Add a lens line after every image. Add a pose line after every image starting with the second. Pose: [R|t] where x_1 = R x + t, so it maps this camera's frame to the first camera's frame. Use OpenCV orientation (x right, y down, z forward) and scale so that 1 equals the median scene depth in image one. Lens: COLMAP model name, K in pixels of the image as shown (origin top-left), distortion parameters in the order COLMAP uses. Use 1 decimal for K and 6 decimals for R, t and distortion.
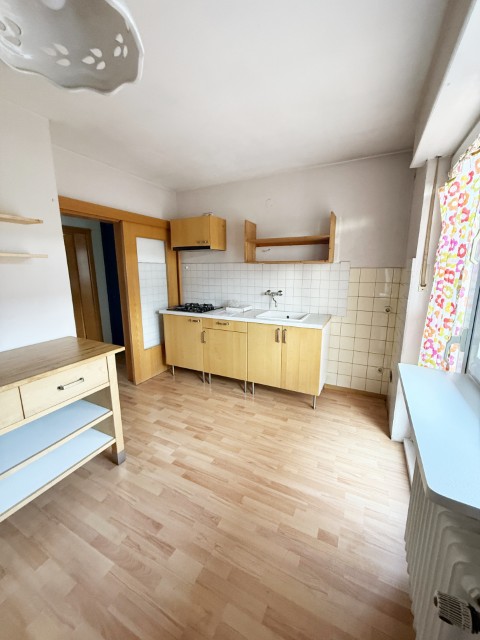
lens RADIAL K [[256.5, 0, 244.3], [0, 256.5, 317.8], [0, 0, 1]] dist [-0.000074, -0.000604]
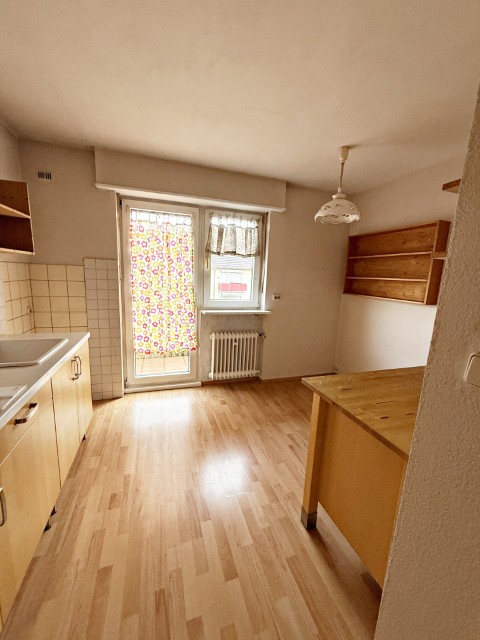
lens RADIAL K [[256.5, 0, 242.4], [0, 256.5, 319.8], [0, 0, 1]] dist [-0.000074, -0.000604]
pose [[-0.706869, -0.150728, 0.691099, -1.006528], [0.098382, 0.946586, 0.307076, -0.344210], [-0.700470, 0.285054, -0.654283, 1.876505]]
